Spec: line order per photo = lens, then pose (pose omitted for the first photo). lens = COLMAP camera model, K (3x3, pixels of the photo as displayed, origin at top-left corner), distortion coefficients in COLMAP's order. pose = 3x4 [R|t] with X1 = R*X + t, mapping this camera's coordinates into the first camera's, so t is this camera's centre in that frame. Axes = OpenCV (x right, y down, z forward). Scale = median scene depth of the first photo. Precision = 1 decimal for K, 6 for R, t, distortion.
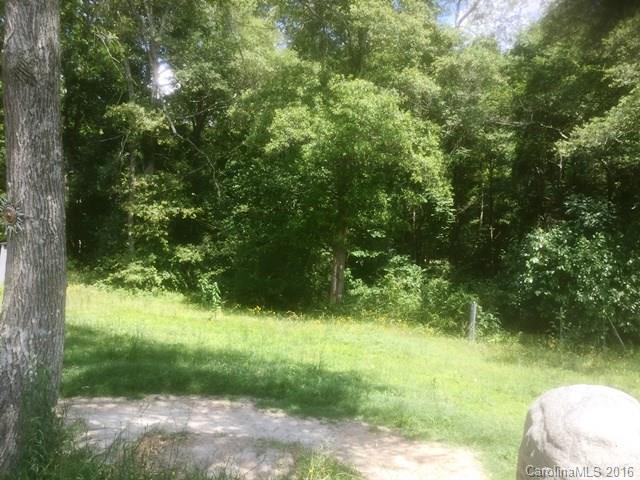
lens RADIAL K [[575.5, 0, 320.7], [0, 575.5, 240.4], [0, 0, 1]] dist [0.086500, -0.002667]
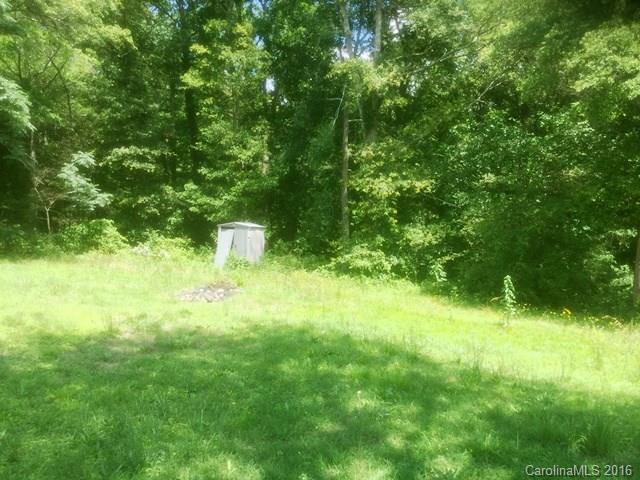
lens RADIAL K [[575.5, 0, 319.6], [0, 575.5, 240.3], [0, 0, 1]] dist [0.086500, -0.002667]
pose [[0.967135, -0.004798, -0.254216, -0.159665], [0.014772, 0.999193, 0.037339, -0.002818], [0.253832, -0.039867, 0.966426, 0.155185]]
